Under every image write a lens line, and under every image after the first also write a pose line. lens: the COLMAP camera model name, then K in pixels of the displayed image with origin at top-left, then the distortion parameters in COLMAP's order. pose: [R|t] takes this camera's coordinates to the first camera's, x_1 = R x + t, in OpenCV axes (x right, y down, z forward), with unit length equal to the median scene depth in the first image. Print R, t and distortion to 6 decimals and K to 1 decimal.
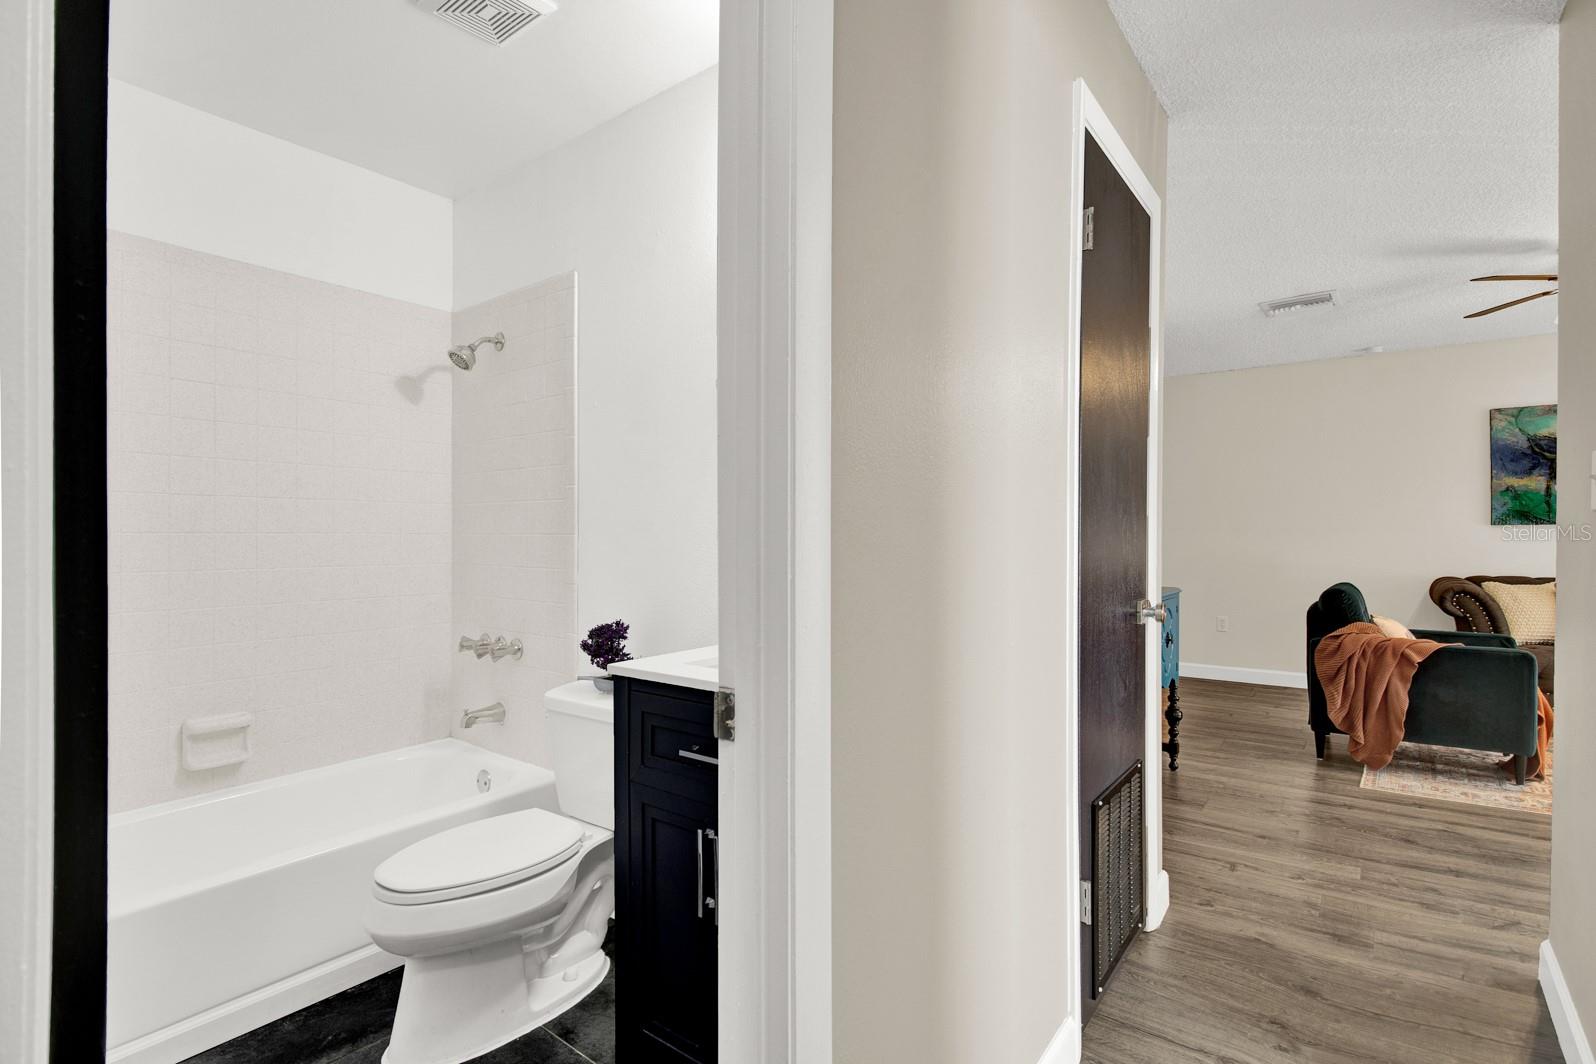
lens RADIAL K [[765.3, 0, 806.9], [0, 765.3, 548.6], [0, 0, 1]] dist [-0.019805, -0.005113]
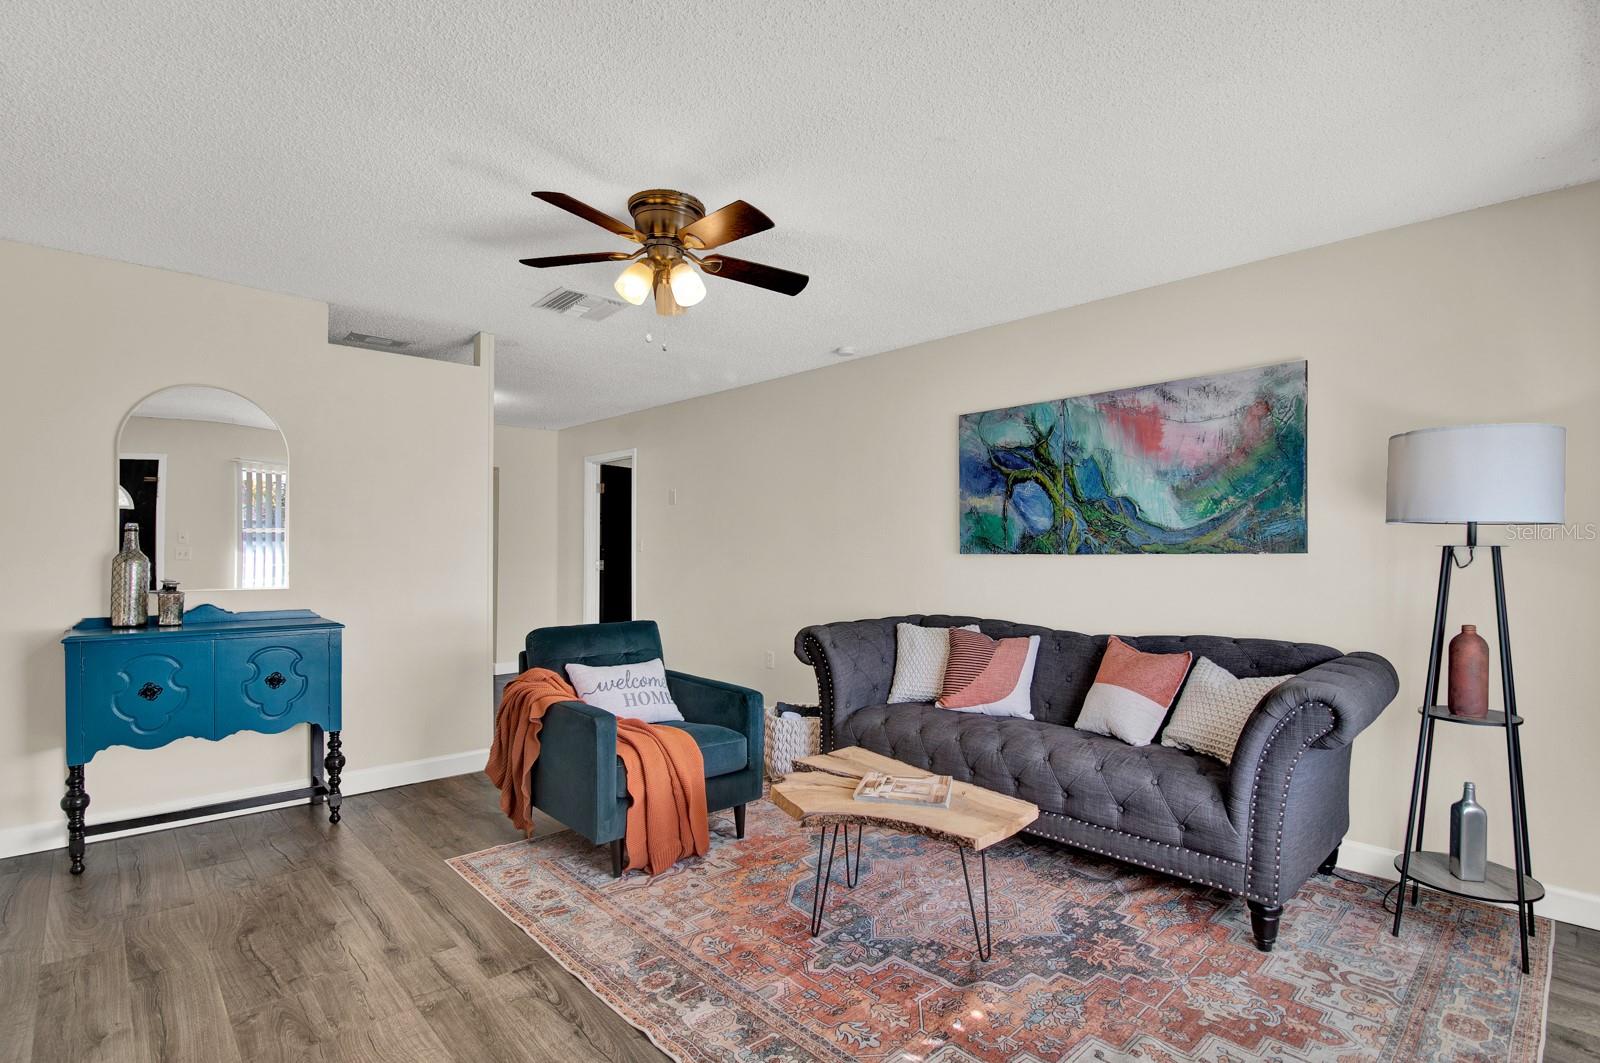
lens RADIAL K [[767.2, 0, 833.6], [0, 767.2, 542.4], [0, 0, 1]] dist [-0.019805, -0.005113]
pose [[0.989068, 0.009260, -0.147170, 0.926509], [-0.013798, 0.999459, -0.029847, -0.017858], [0.146814, 0.031552, 0.988661, 0.145635]]
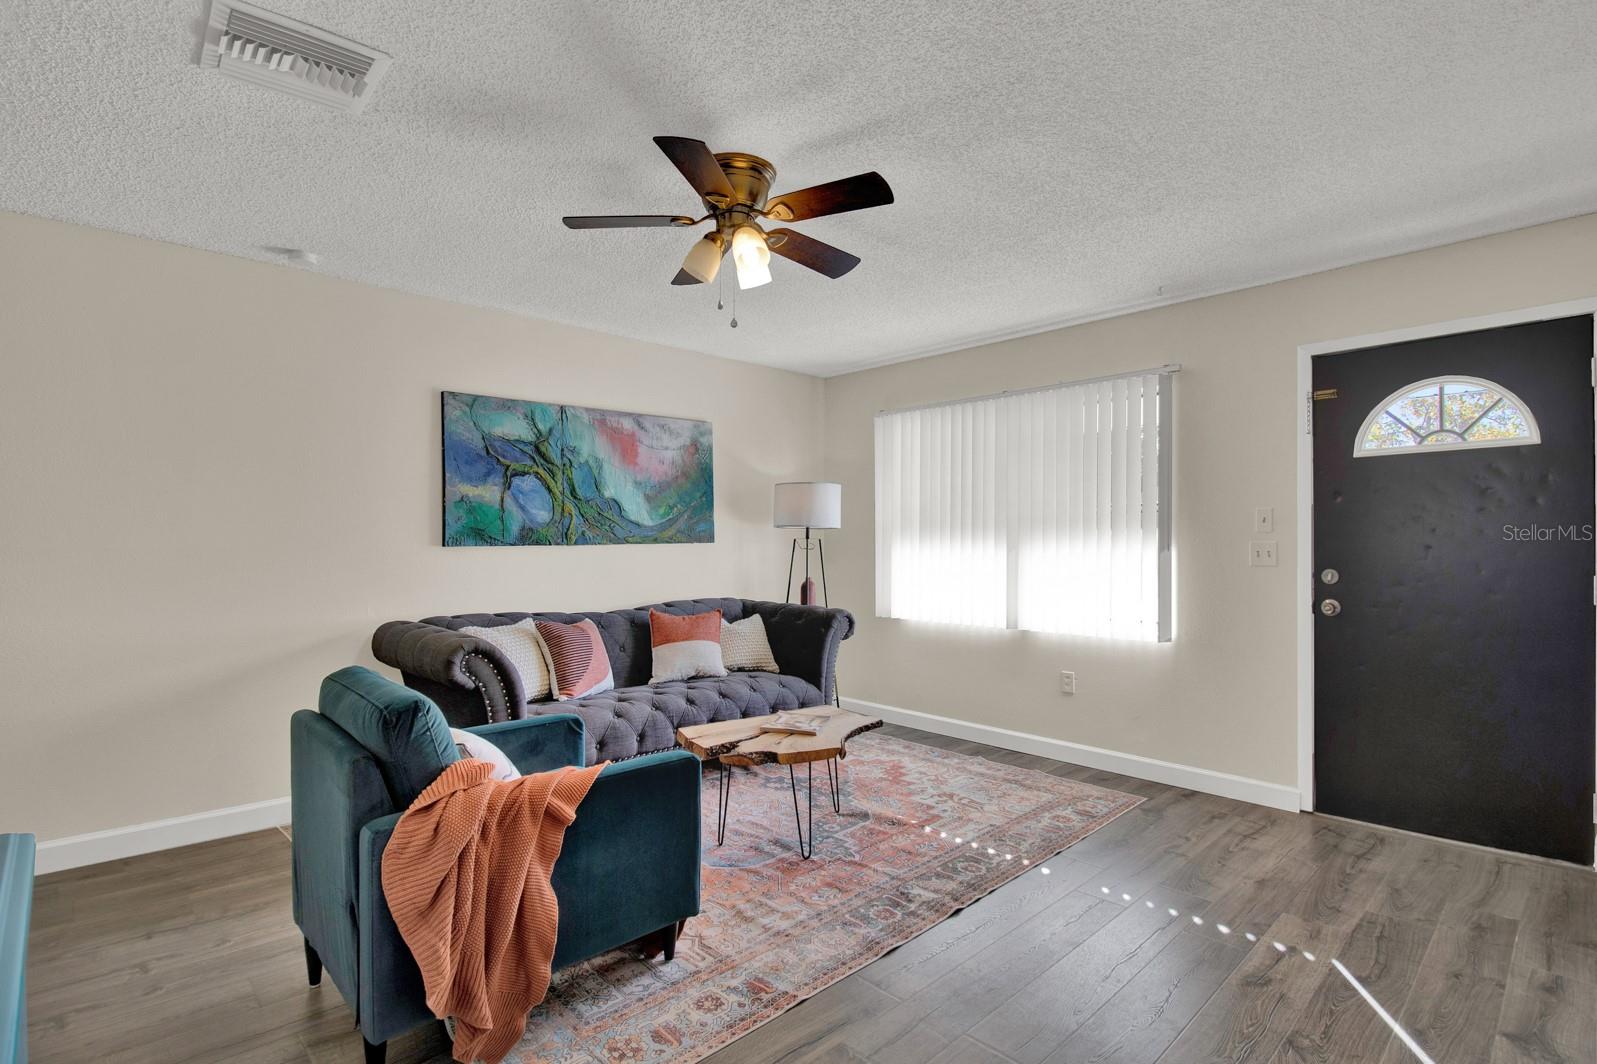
lens RADIAL K [[765.8, 0, 801.7], [0, 765.8, 527.3], [0, 0, 1]] dist [-0.019805, -0.005113]
pose [[0.147410, 0.023982, 0.988785, 0.226015], [0.018176, 0.999471, -0.026951, -0.024435], [-0.988908, 0.021945, 0.146896, 0.556152]]
